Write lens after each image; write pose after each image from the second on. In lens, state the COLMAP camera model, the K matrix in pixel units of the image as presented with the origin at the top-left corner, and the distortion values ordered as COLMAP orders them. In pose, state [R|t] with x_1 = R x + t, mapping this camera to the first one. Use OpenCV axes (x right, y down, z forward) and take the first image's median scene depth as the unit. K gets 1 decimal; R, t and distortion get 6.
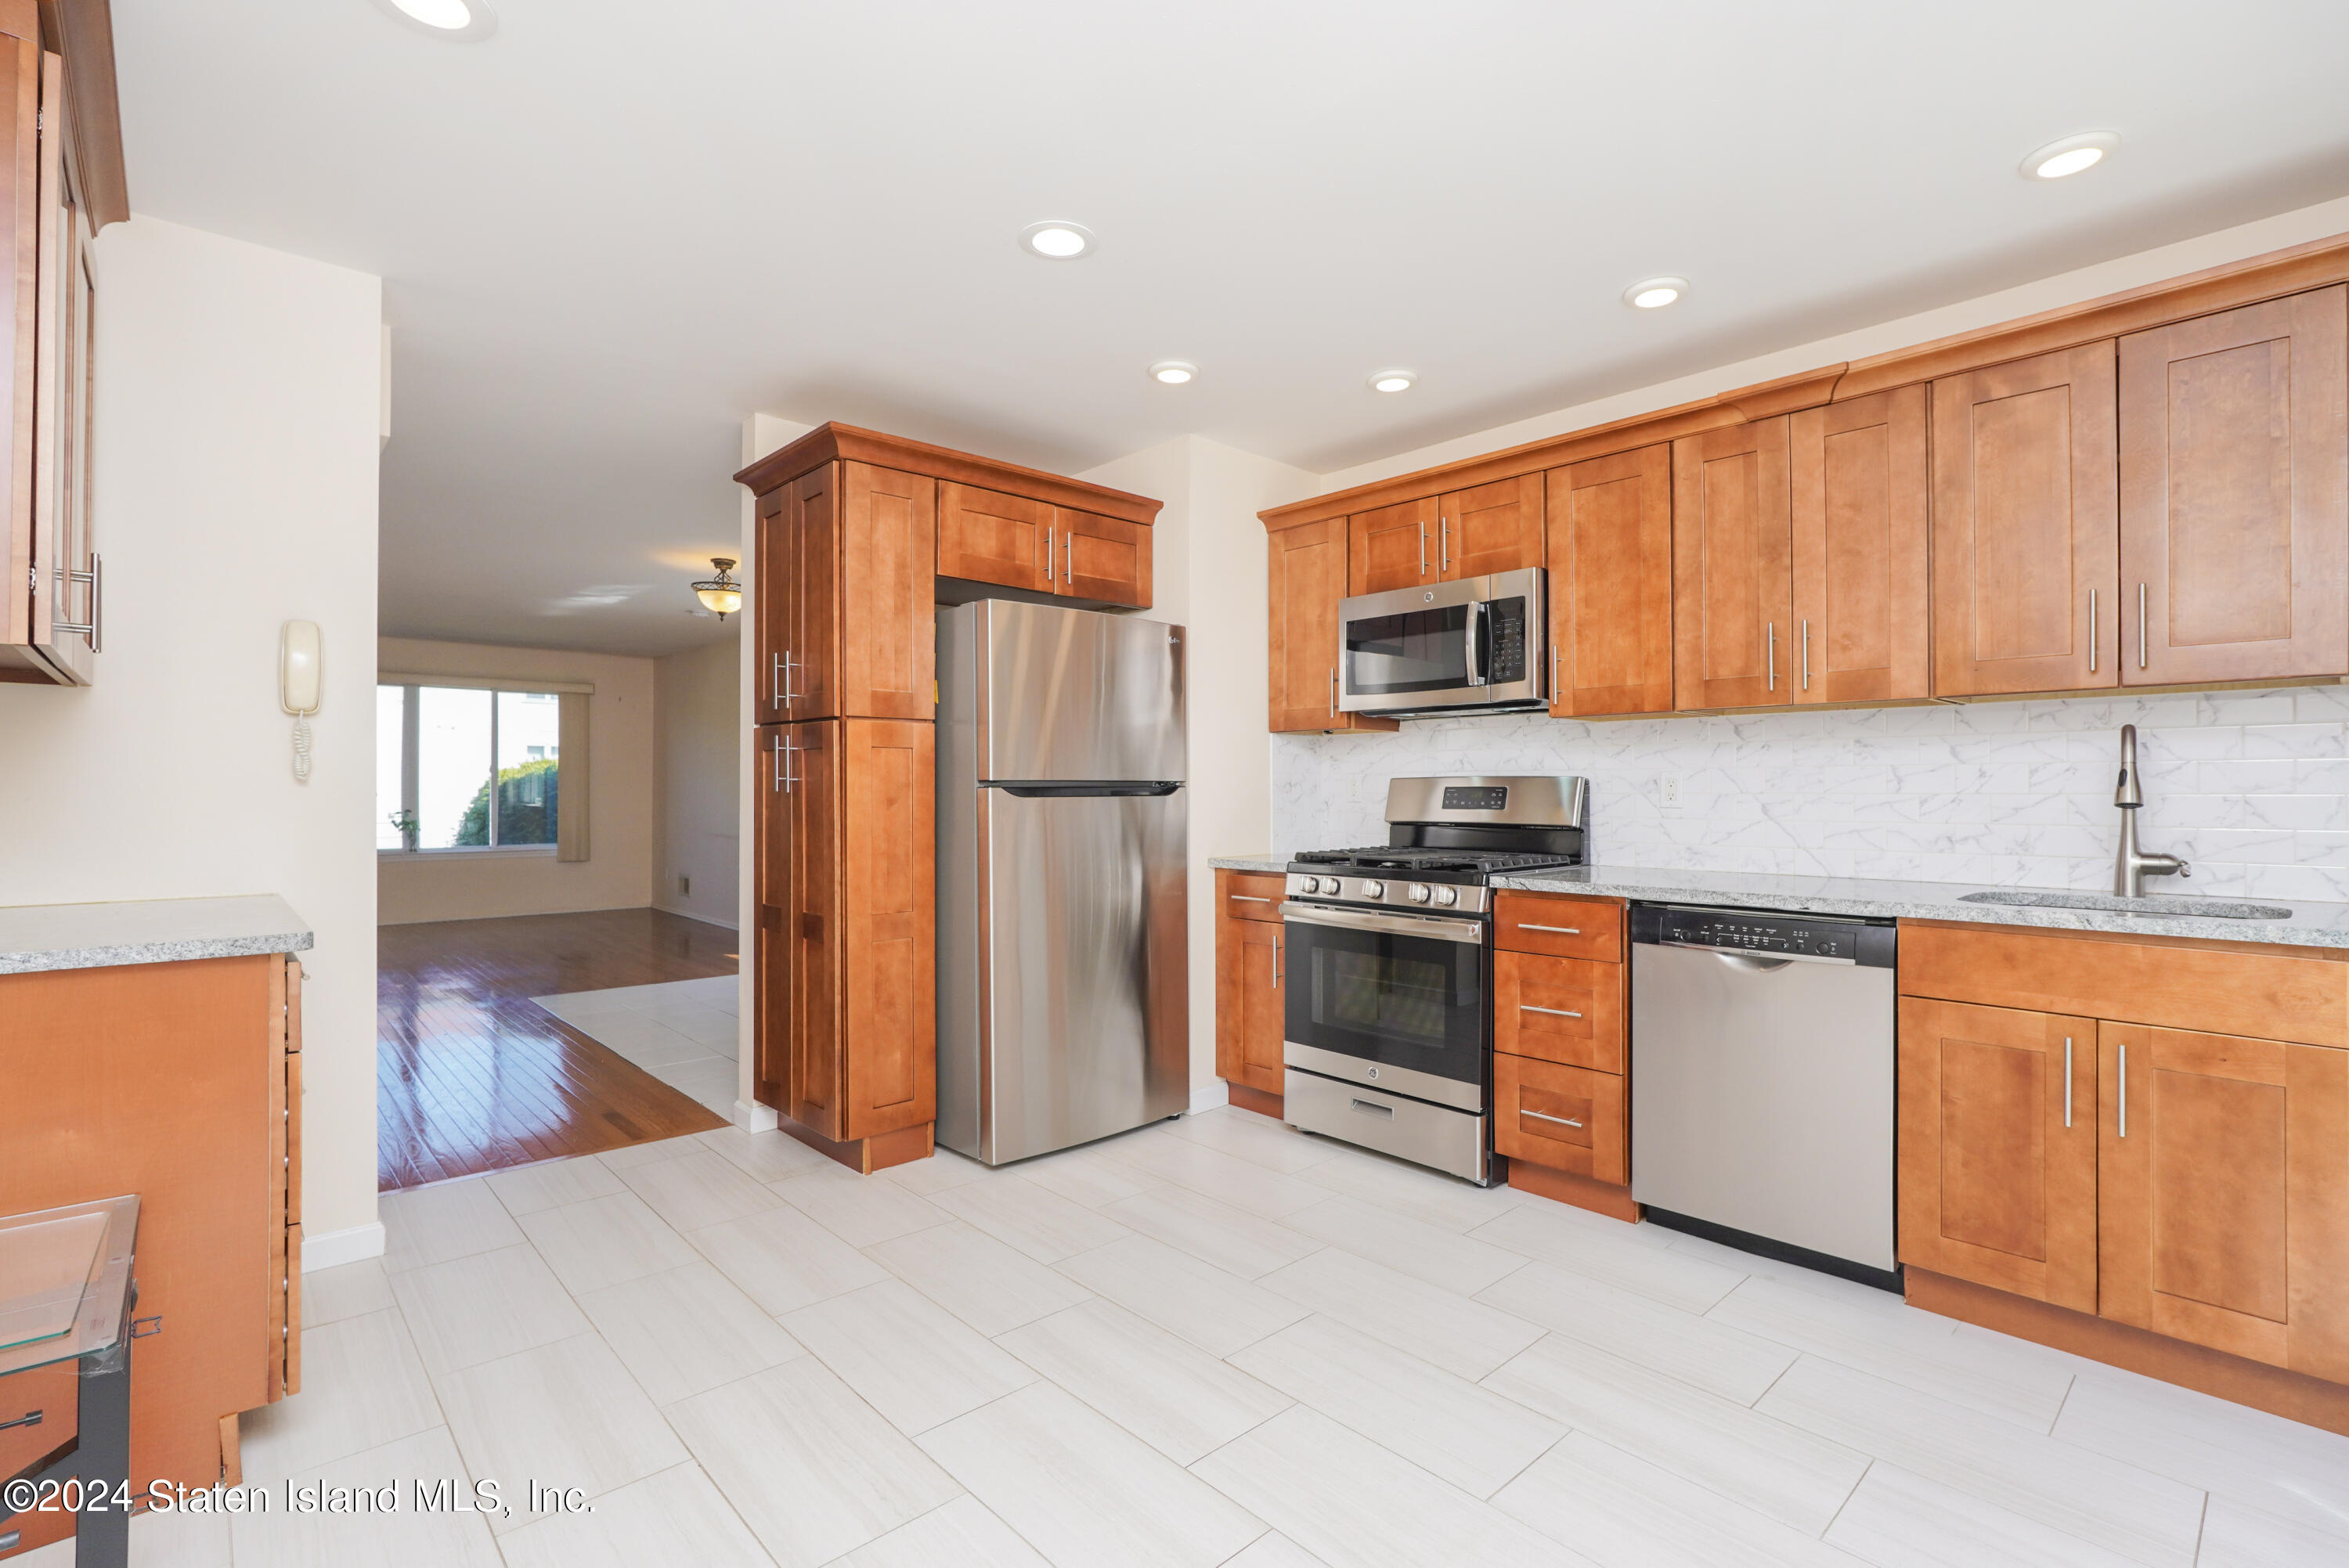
lens RADIAL K [[1027.9, 0, 1120.6], [0, 1027.9, 780.4], [0, 0, 1]] dist [-0.014704, 0.009005]
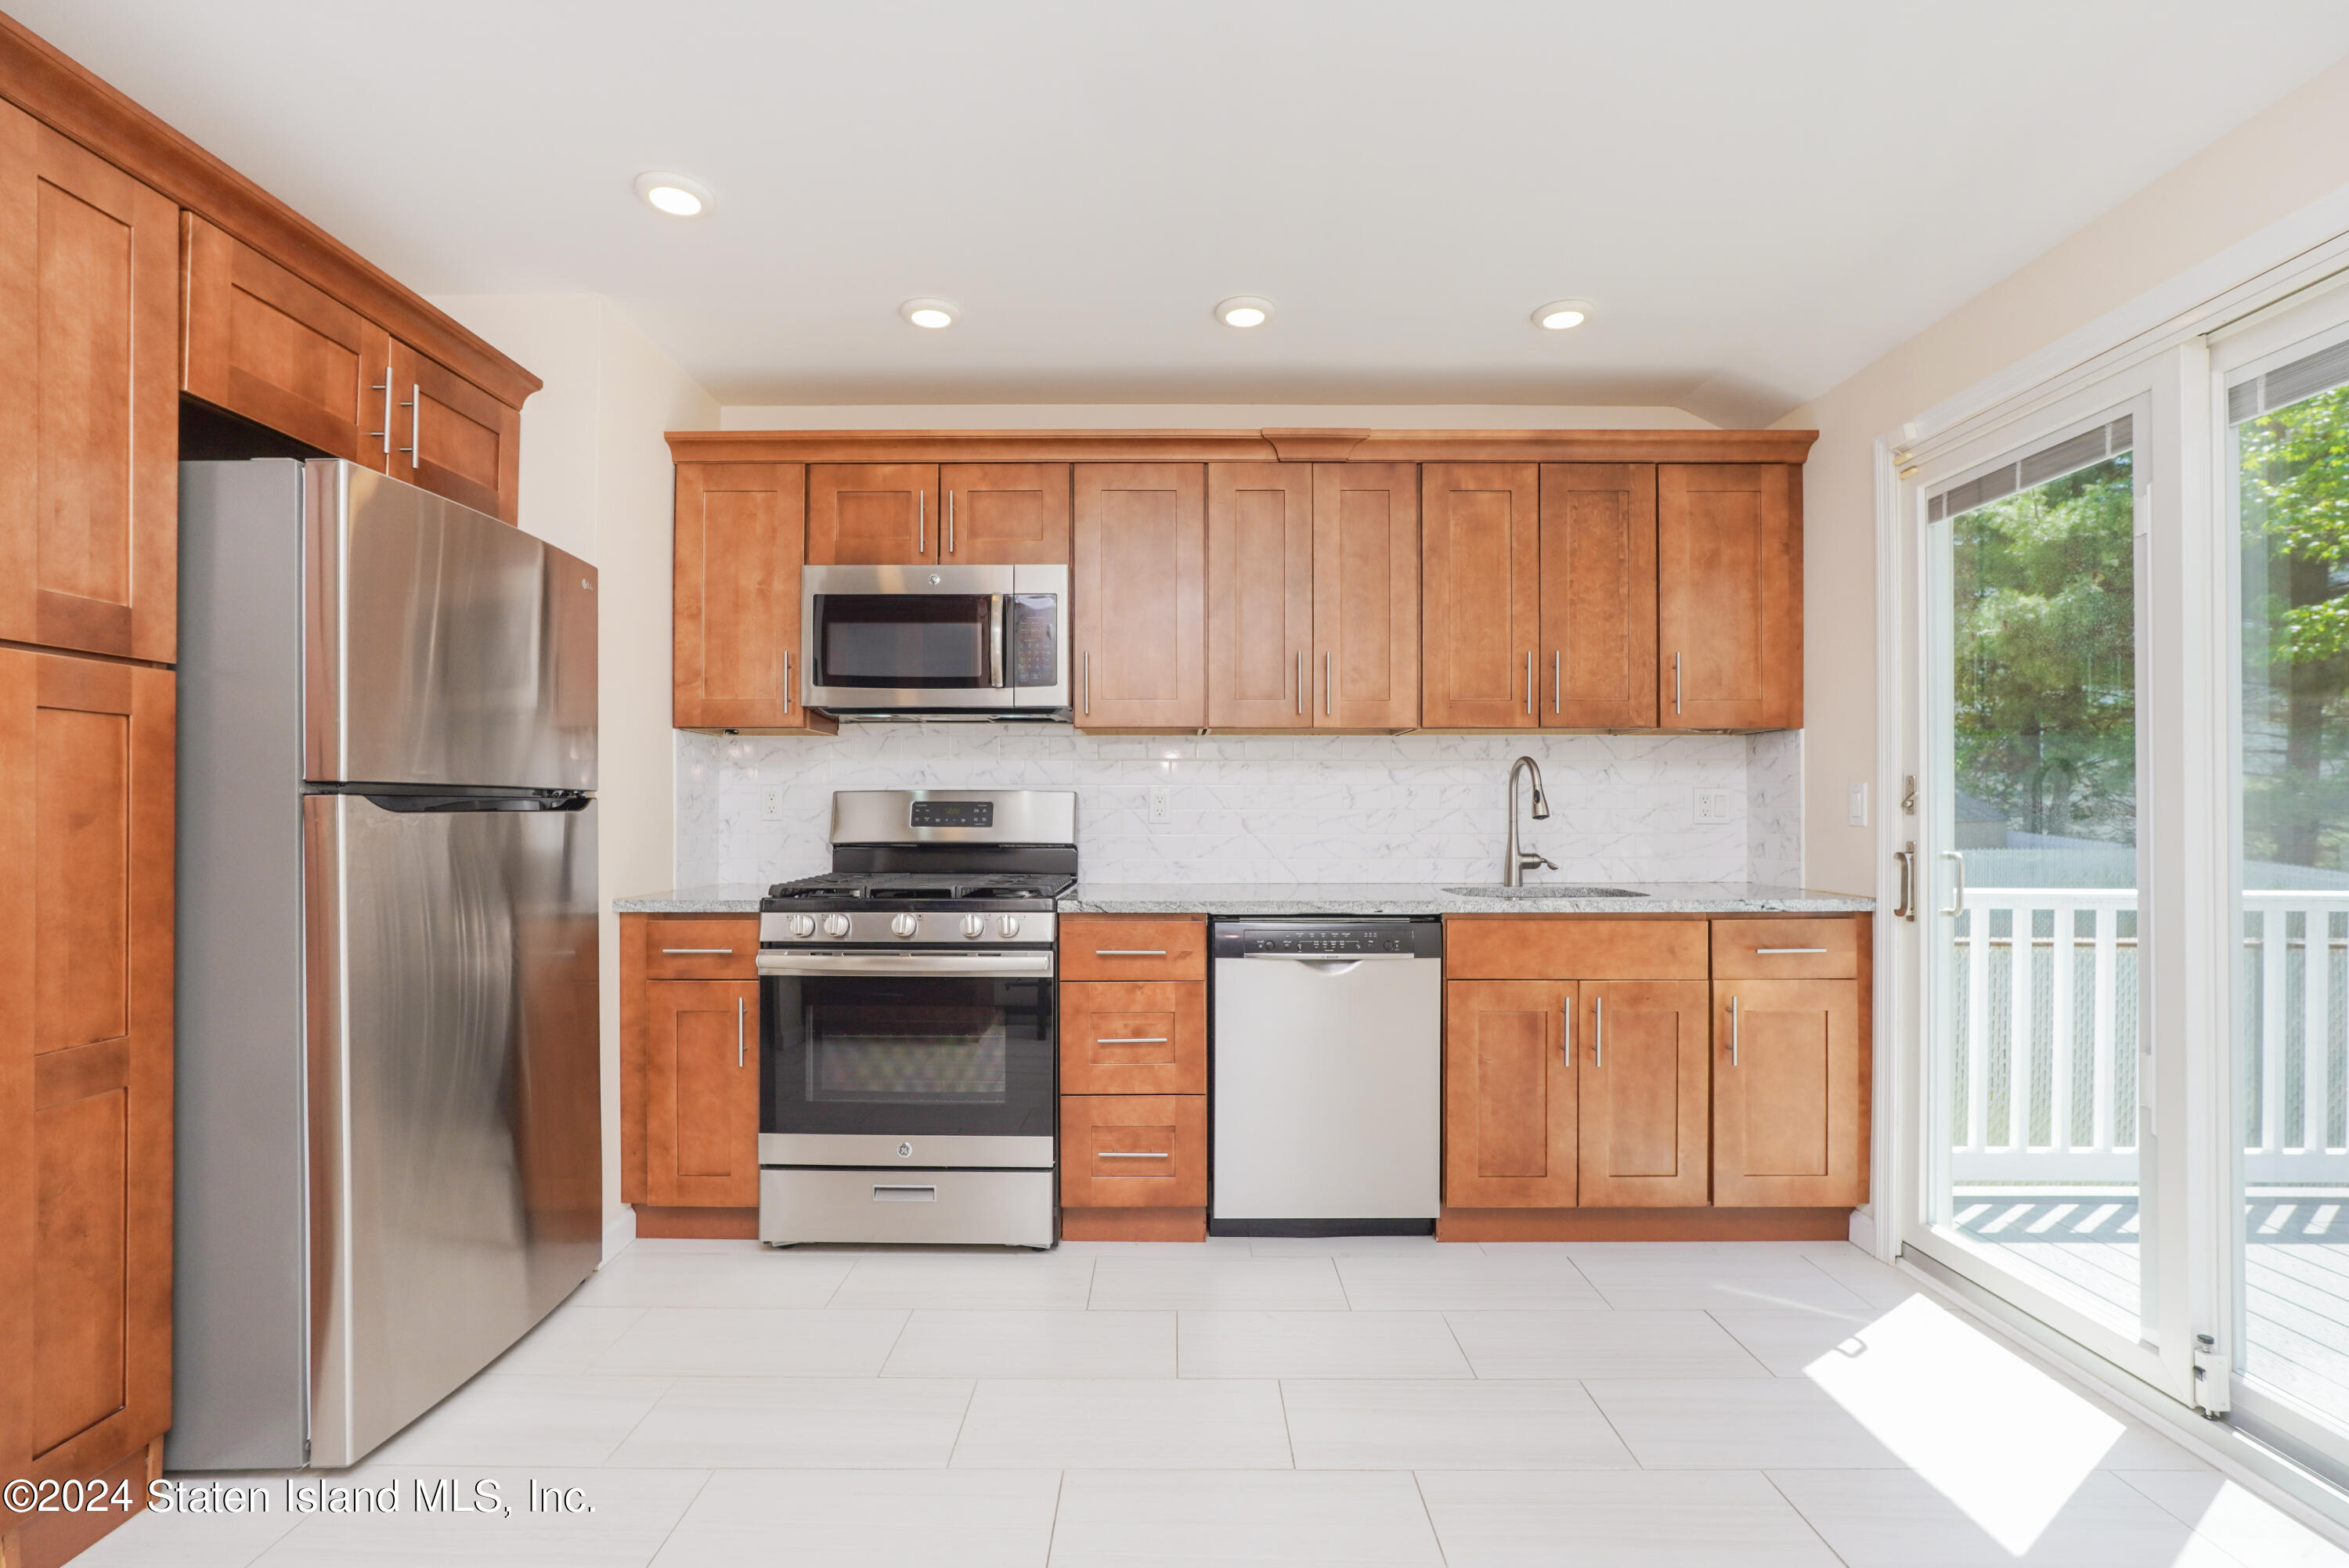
lens RADIAL K [[1073.5, 0, 1114.3], [0, 1073.5, 799.9], [0, 0, 1]] dist [-0.017287, 0.007154]
pose [[0.683834, 0.009769, 0.729572, -0.291678], [-0.008876, 0.999948, -0.005069, 0.010048], [-0.729583, -0.003010, 0.683885, 0.324459]]
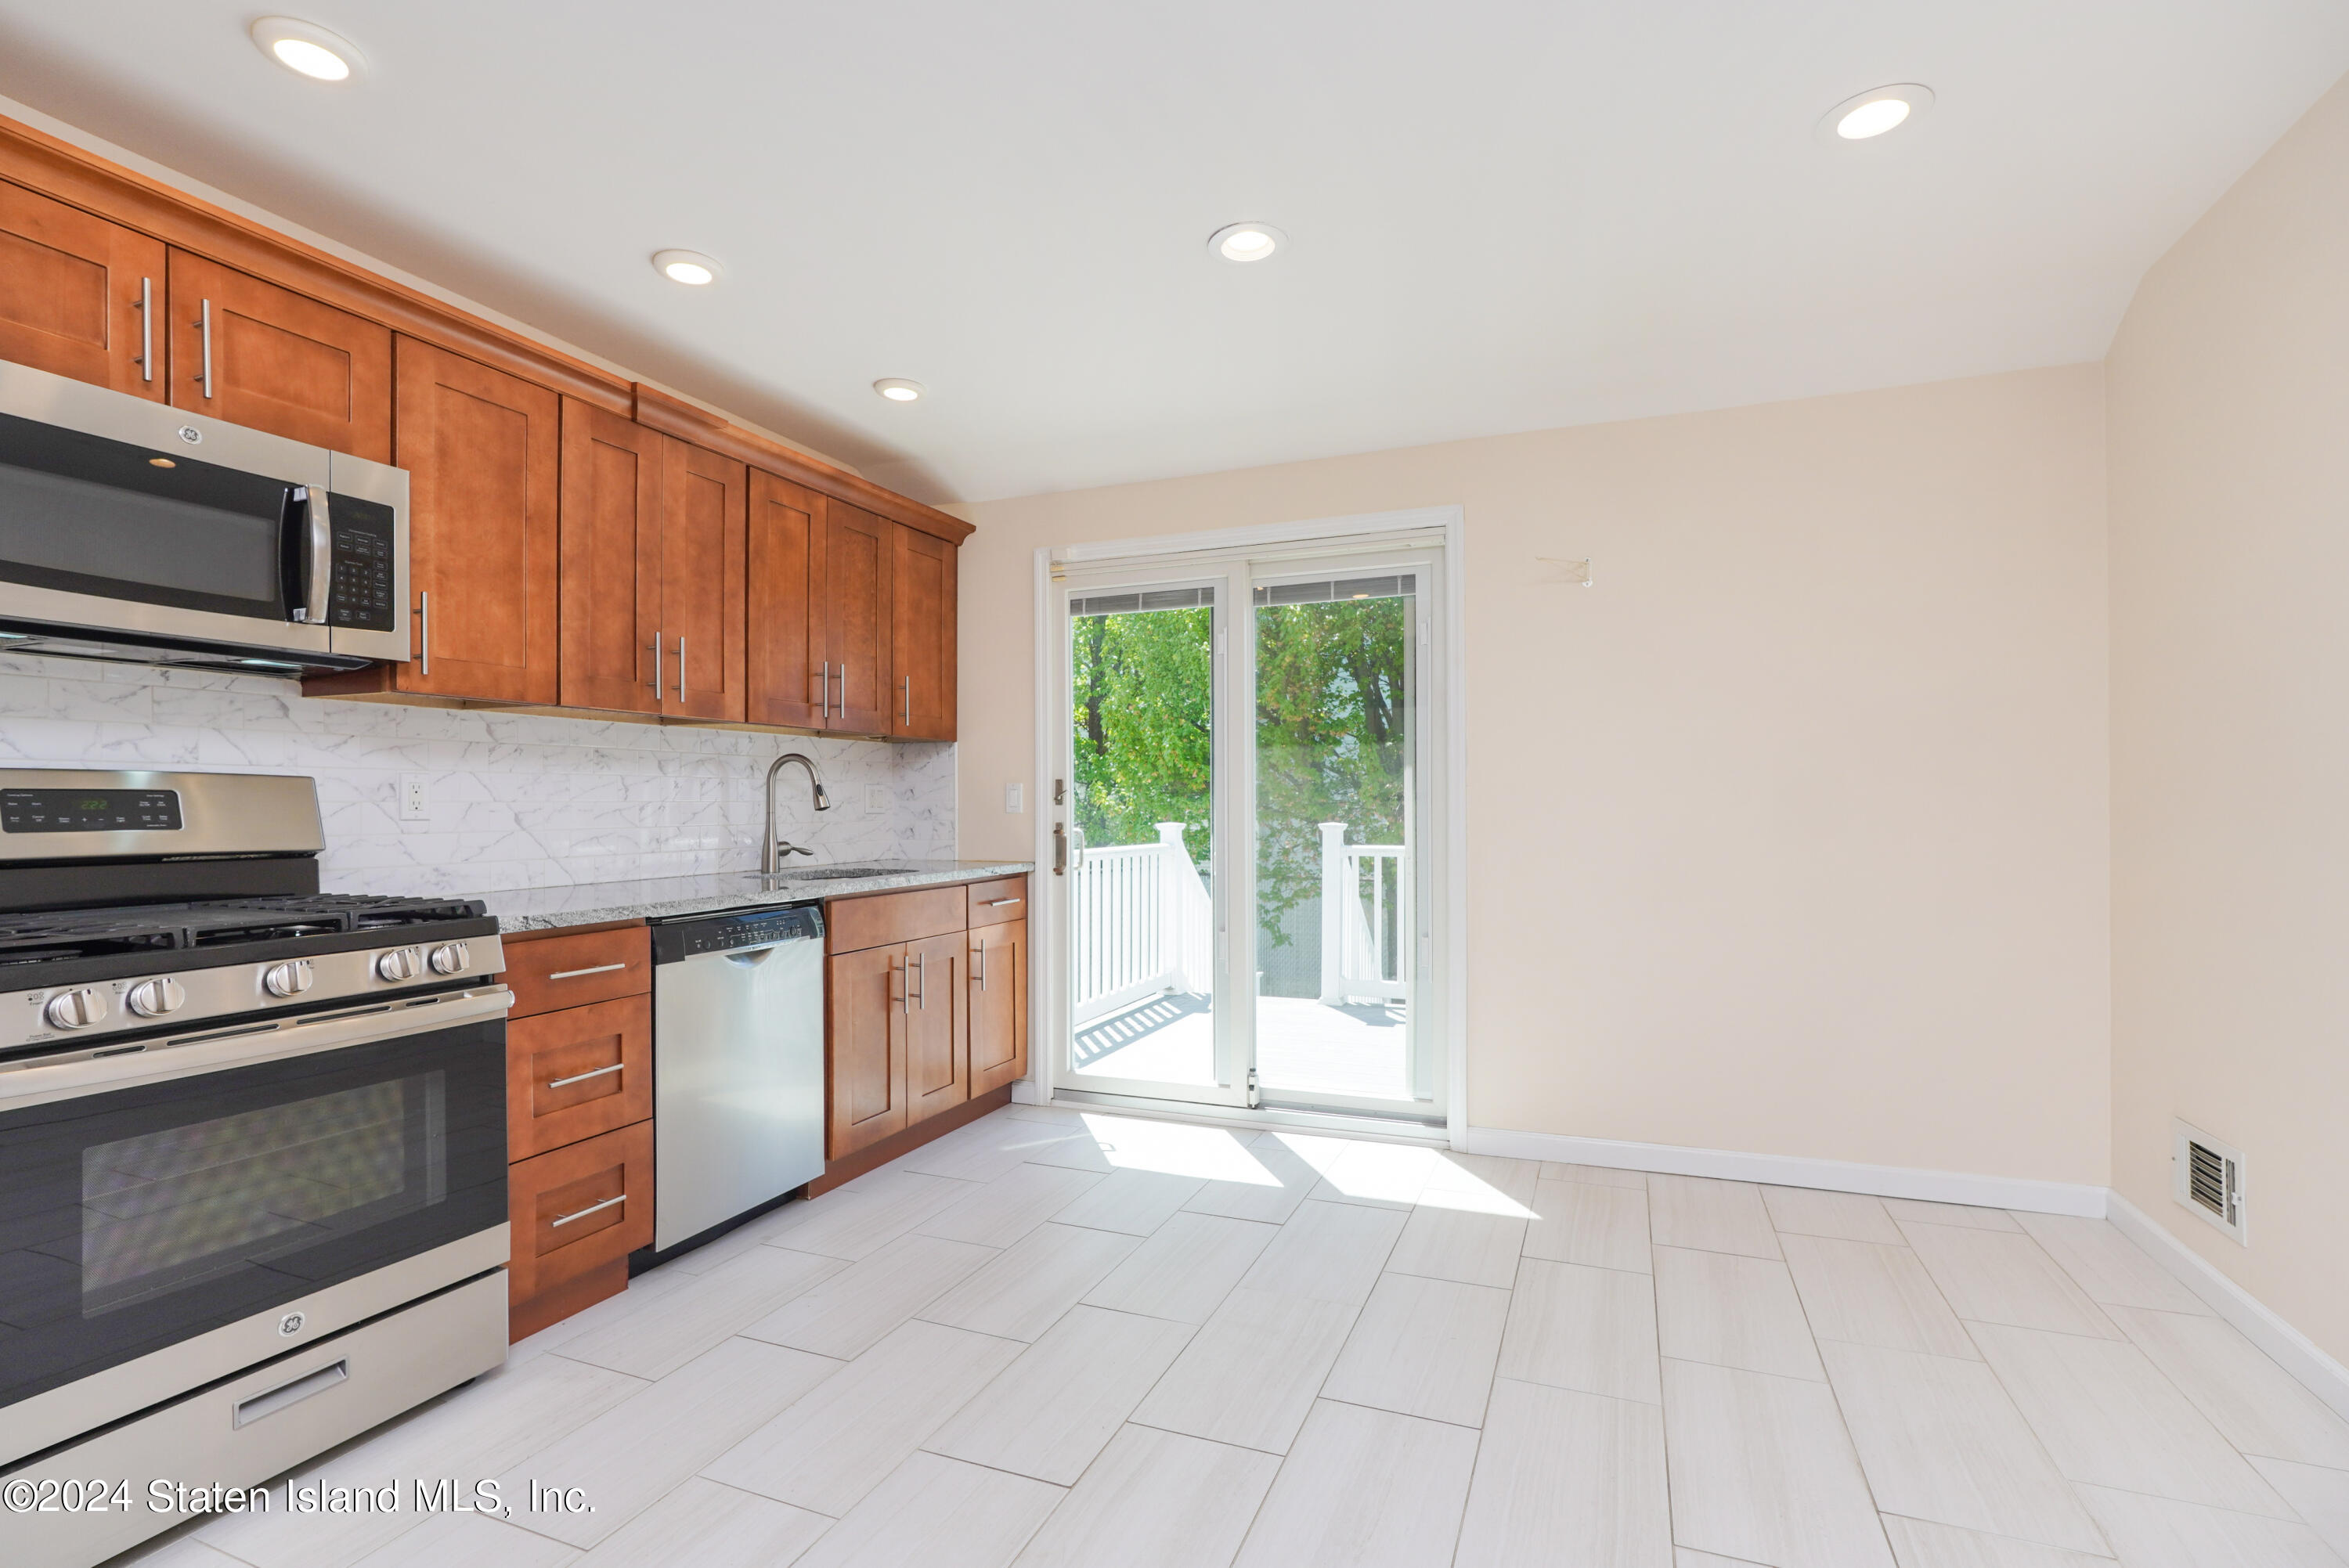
lens RADIAL K [[1169.4, 0, 1117.8], [0, 1169.4, 797.1], [0, 0, 1]] dist [-0.001722, -0.000002]
pose [[-0.427864, 0.007074, 0.903816, -0.538071], [-0.005778, 0.999928, -0.010561, 0.016635], [-0.903825, -0.009741, -0.427792, 0.961659]]
